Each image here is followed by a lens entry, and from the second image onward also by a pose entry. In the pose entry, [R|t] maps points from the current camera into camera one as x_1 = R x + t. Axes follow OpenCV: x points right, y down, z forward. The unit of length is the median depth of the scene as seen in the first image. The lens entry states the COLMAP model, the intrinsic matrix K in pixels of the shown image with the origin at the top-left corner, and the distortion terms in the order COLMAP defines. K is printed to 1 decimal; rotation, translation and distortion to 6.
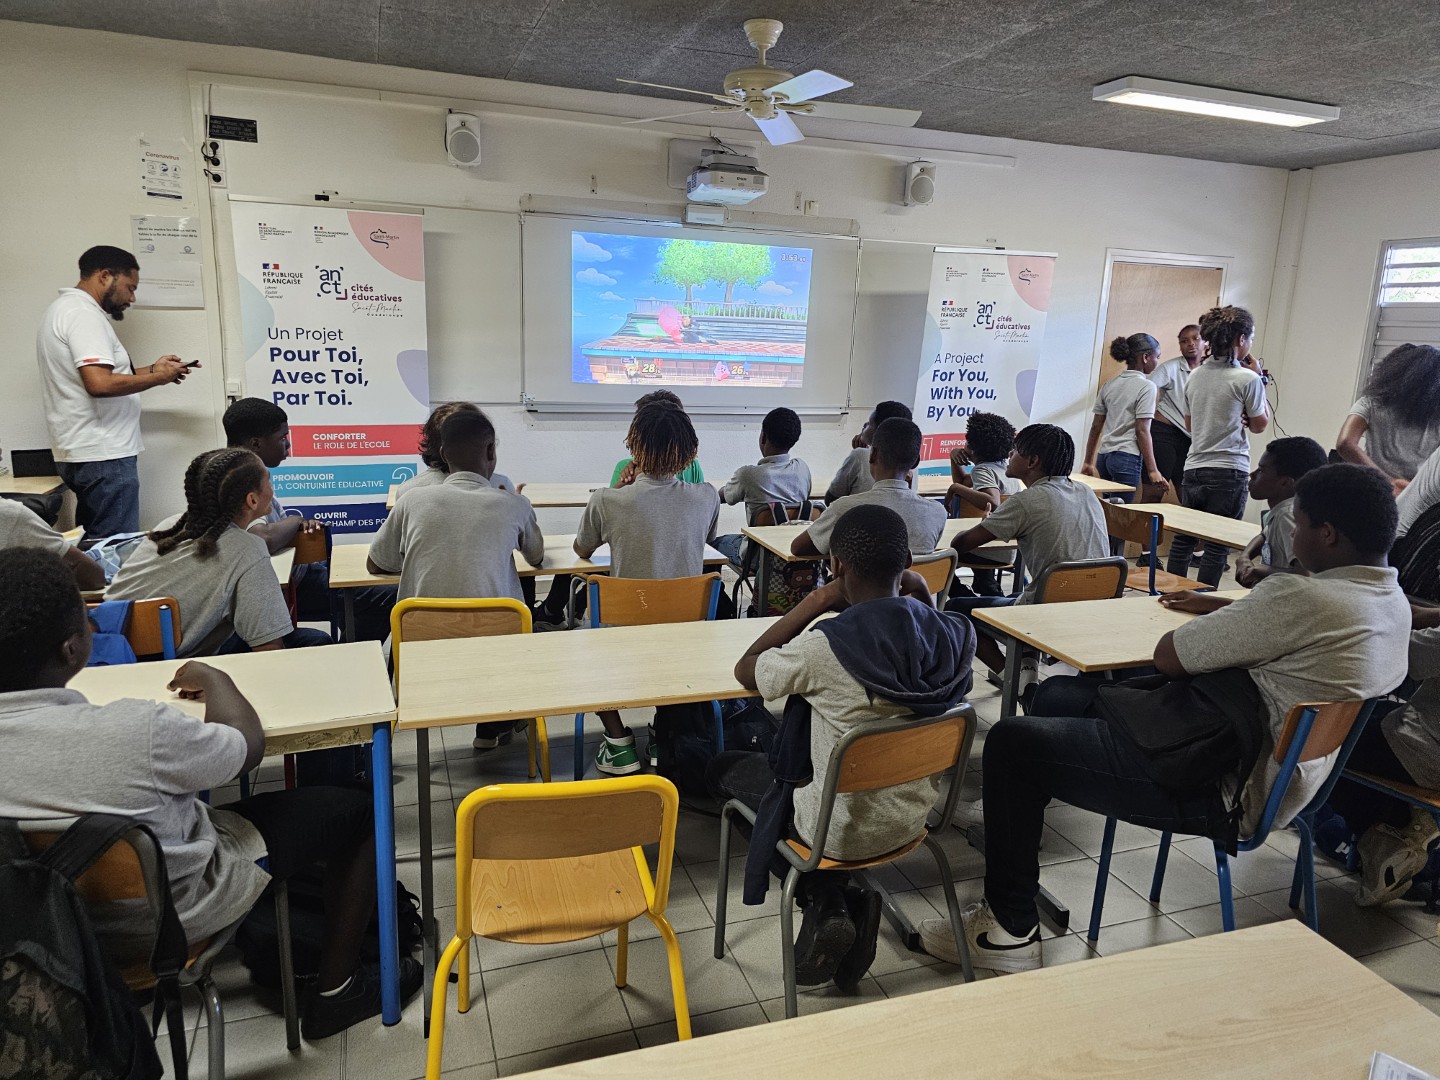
lens RADIAL K [[982.8, 0, 724.5], [0, 982.8, 543.9], [0, 0, 1]] dist [0.049848, -0.016004]
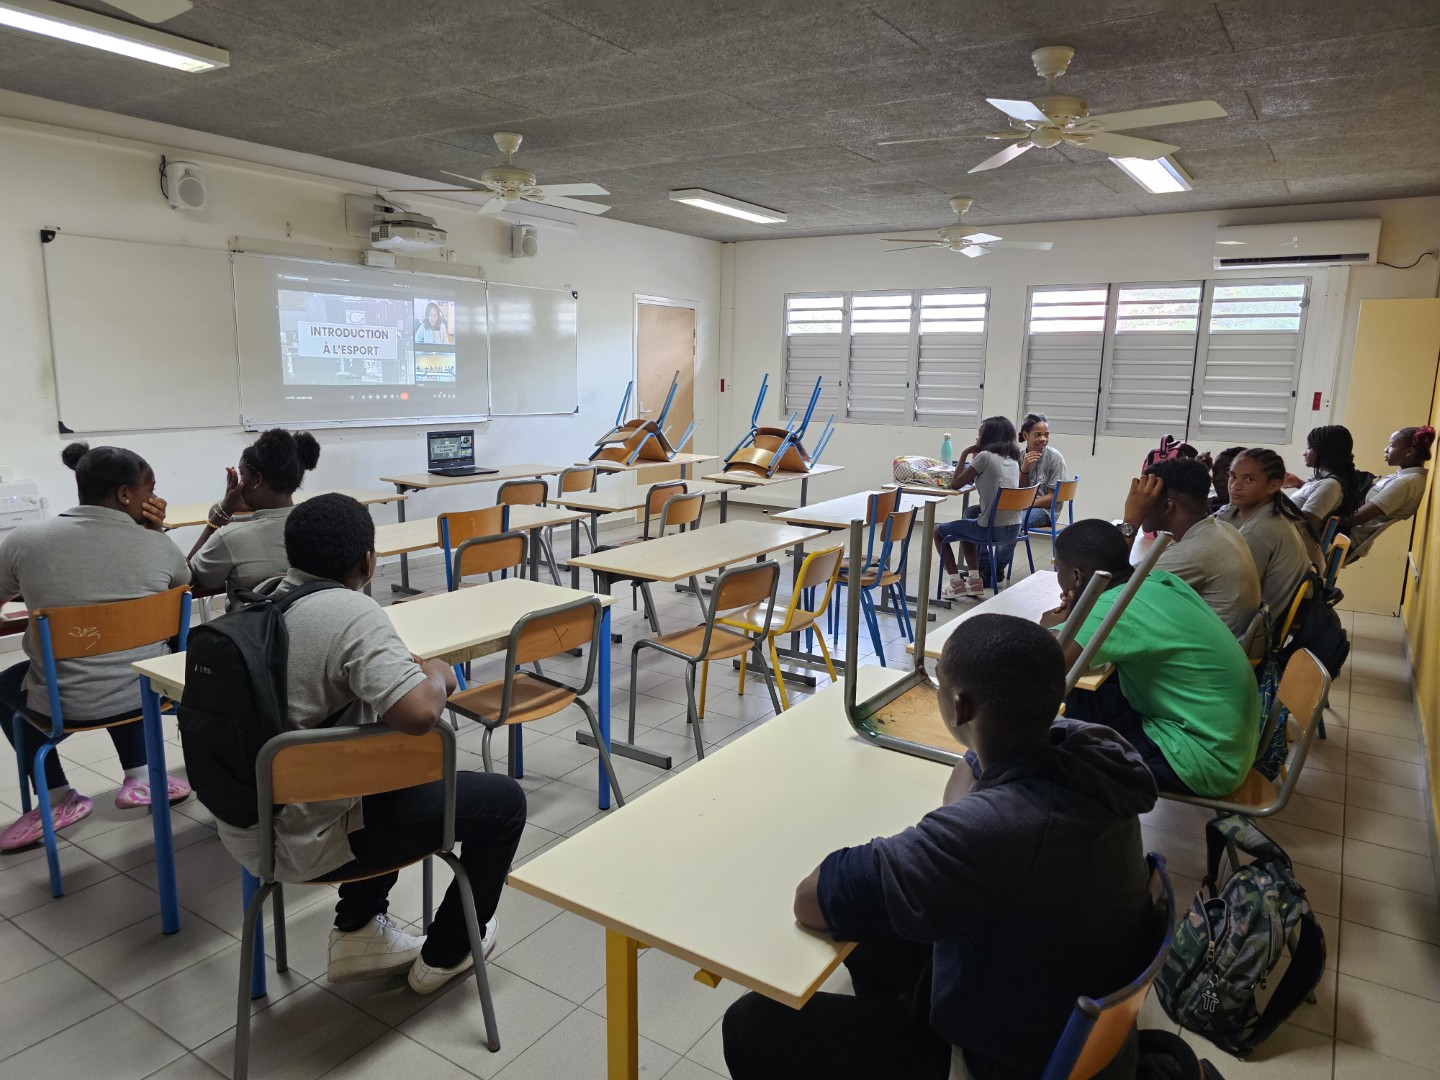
lens RADIAL K [[982.8, 0, 708.7], [0, 982.8, 538.9], [0, 0, 1]] dist [0.049848, -0.016004]
pose [[0.806349, -0.124695, 0.578145, -0.454809], [0.137980, 0.990210, 0.021127, 0.030751], [-0.575119, 0.062736, 0.815661, -0.187674]]
